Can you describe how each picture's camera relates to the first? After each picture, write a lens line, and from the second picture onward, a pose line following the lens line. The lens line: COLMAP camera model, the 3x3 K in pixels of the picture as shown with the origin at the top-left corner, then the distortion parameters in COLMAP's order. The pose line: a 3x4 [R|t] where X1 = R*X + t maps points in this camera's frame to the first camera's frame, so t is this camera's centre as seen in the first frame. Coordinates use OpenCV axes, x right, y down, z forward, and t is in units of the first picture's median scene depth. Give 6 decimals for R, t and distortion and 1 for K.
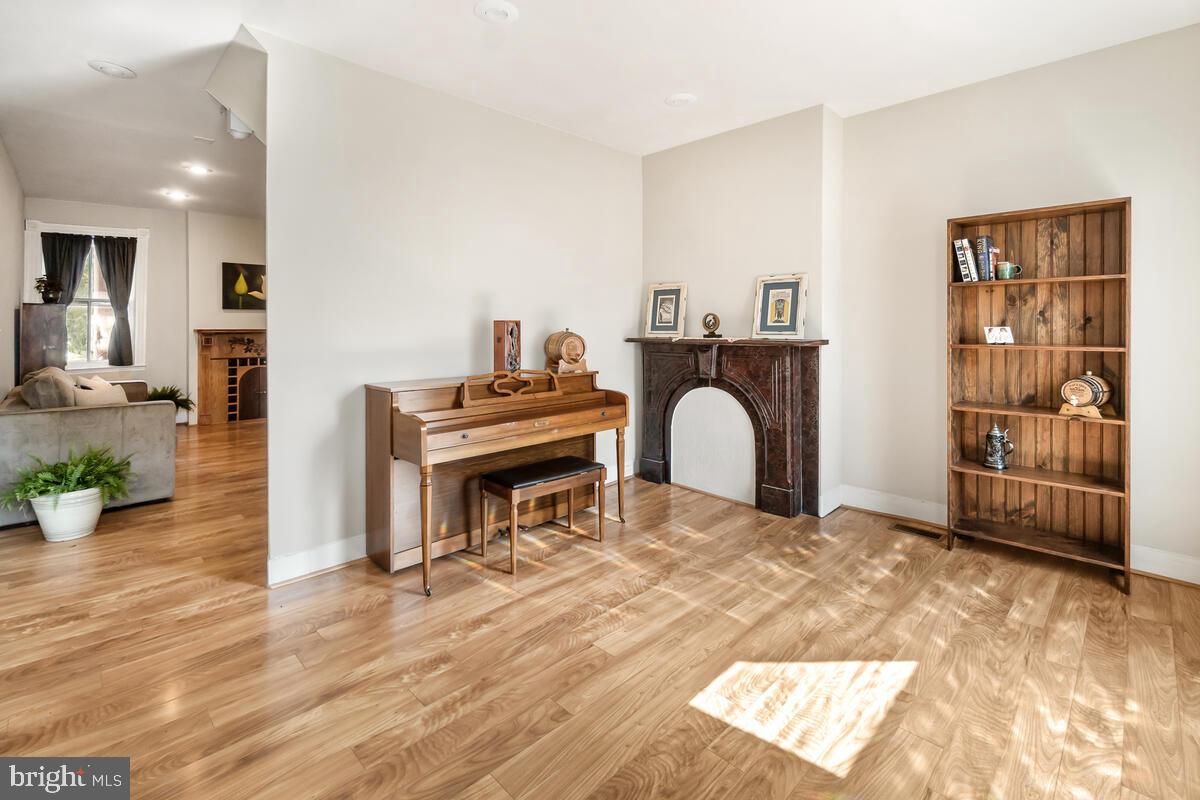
lens RADIAL K [[531.5, 0, 602.6], [0, 531.5, 396.8], [0, 0, 1]] dist [-0.008977, 0.000688]
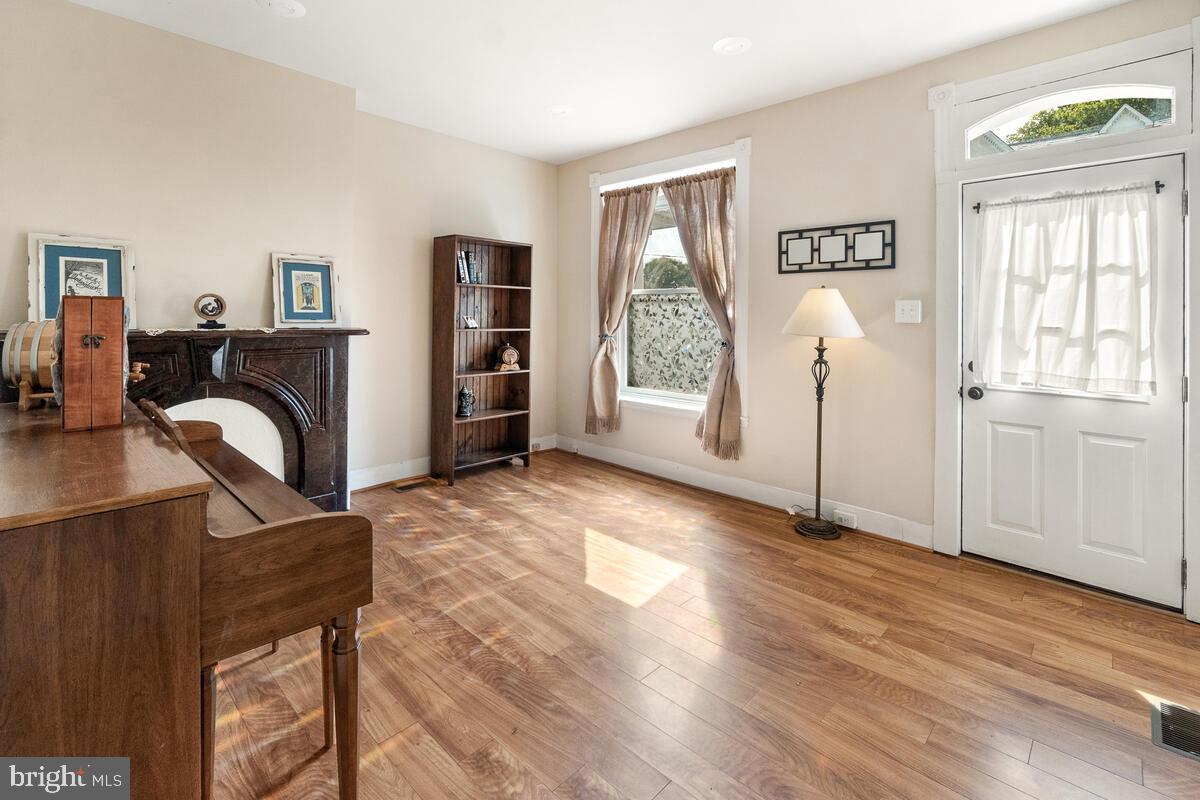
lens RADIAL K [[531.5, 0, 595.3], [0, 531.5, 384.8], [0, 0, 1]] dist [-0.008977, 0.000688]
pose [[-0.003164, -0.124622, 0.992199, -0.710262], [0.118626, 0.985151, 0.124115, -0.089420], [-0.992934, 0.118093, 0.011667, 0.686303]]
